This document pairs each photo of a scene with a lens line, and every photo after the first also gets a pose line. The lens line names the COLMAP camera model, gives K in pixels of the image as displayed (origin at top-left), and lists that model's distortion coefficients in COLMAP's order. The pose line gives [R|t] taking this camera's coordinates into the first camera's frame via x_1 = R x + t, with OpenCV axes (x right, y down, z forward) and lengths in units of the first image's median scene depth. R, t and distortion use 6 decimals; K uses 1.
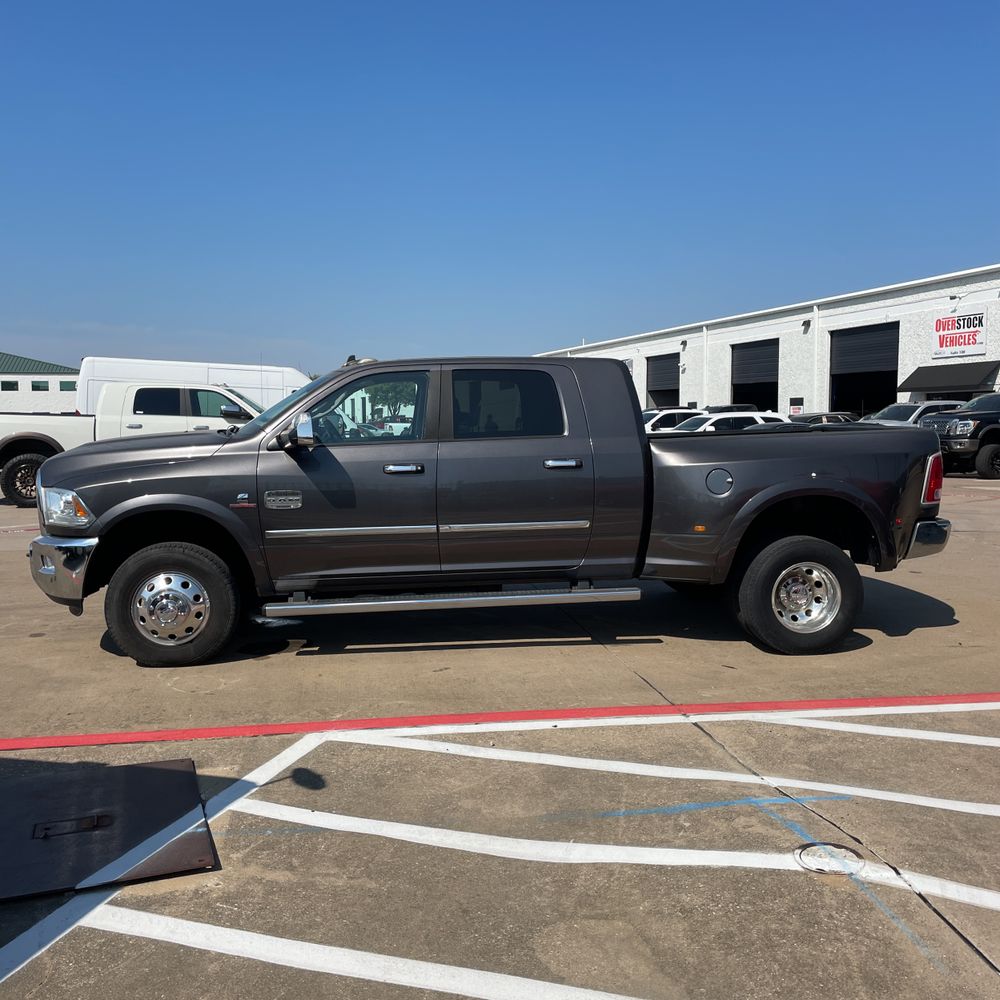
lens RADIAL K [[1011.3, 0, 503.5], [0, 1011.3, 498.3], [0, 0, 1]] dist [0.084494, -0.122579]
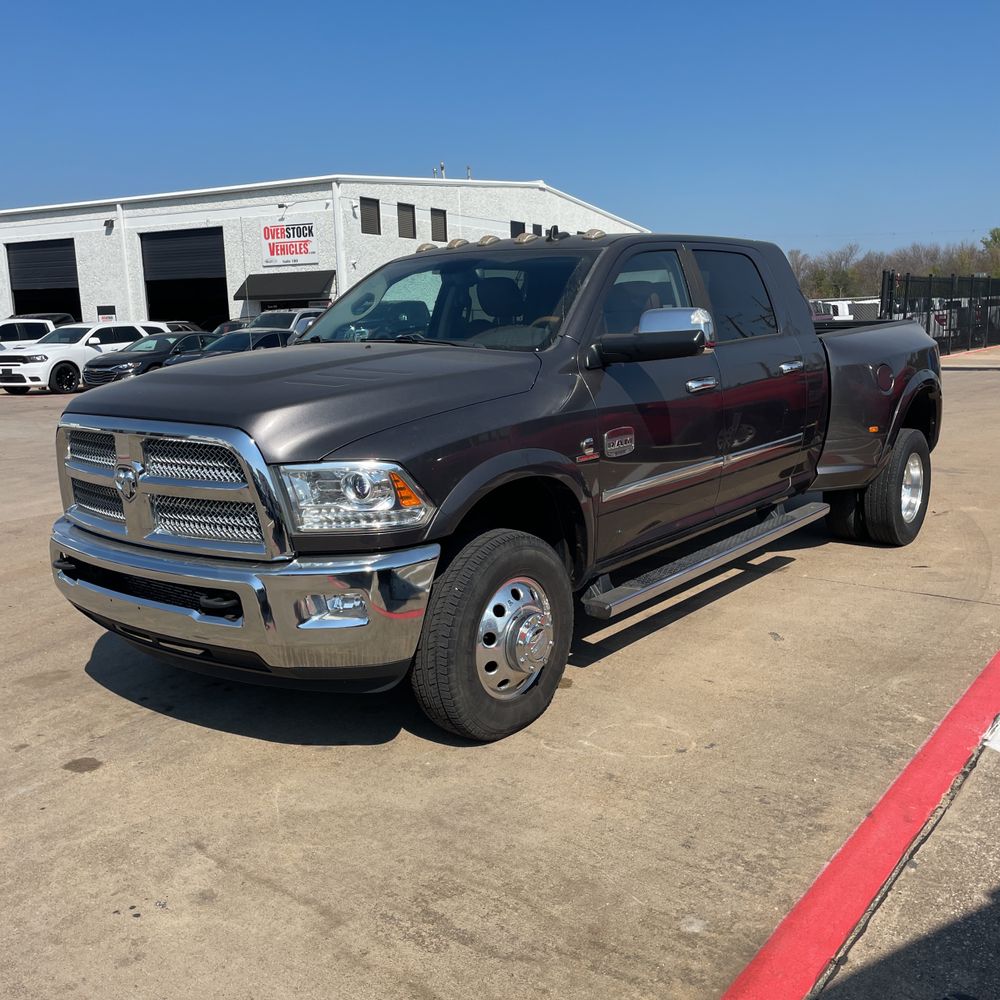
lens RADIAL K [[1011.3, 0, 503.5], [0, 1011.3, 498.3], [0, 0, 1]] dist [0.084494, -0.122579]
pose [[0.715250, -0.135874, 0.685533, -0.685558], [0.076991, 0.990267, 0.115944, -0.042159], [-0.694615, -0.030149, 0.718750, 0.537033]]
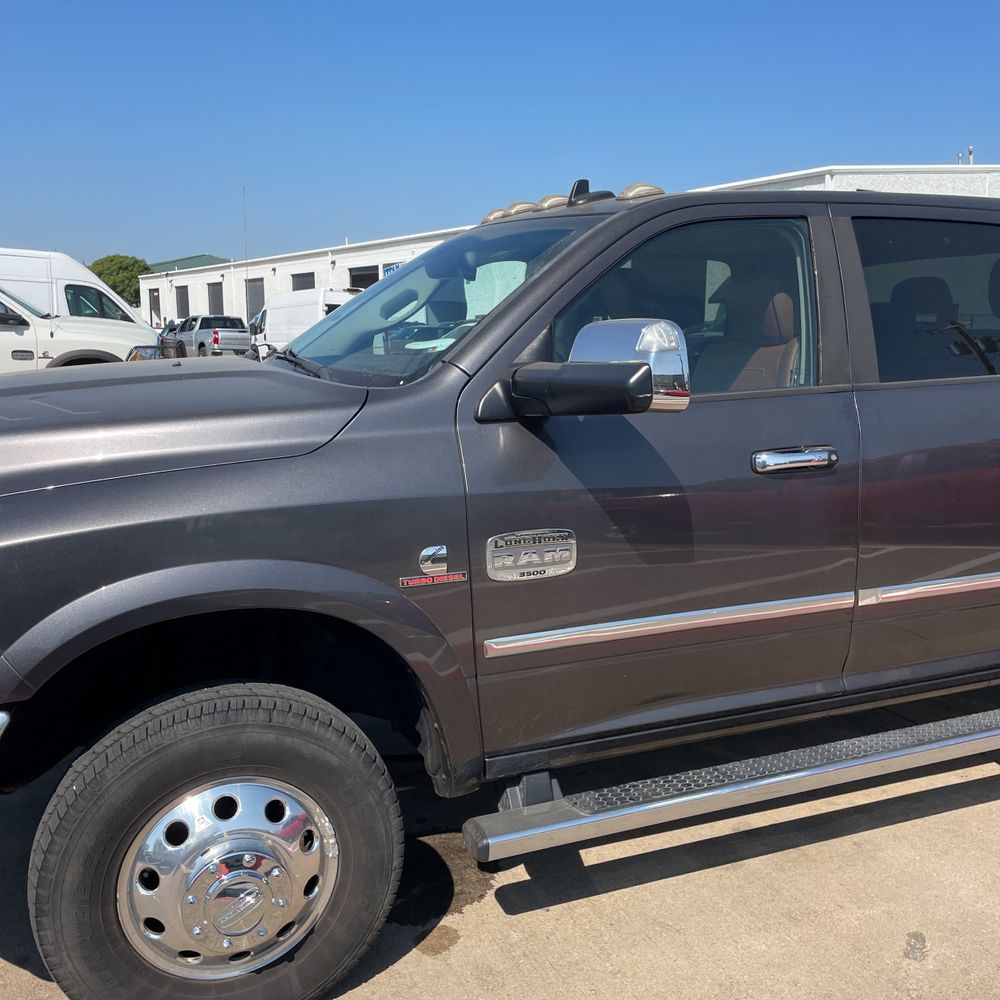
lens RADIAL K [[1011.3, 0, 503.5], [0, 1011.3, 498.3], [0, 0, 1]] dist [0.084494, -0.122579]
pose [[0.964565, -0.035592, 0.261435, -0.302698], [0.012087, 0.995780, 0.090971, -0.049812], [-0.263570, -0.084587, 0.960925, 0.606899]]
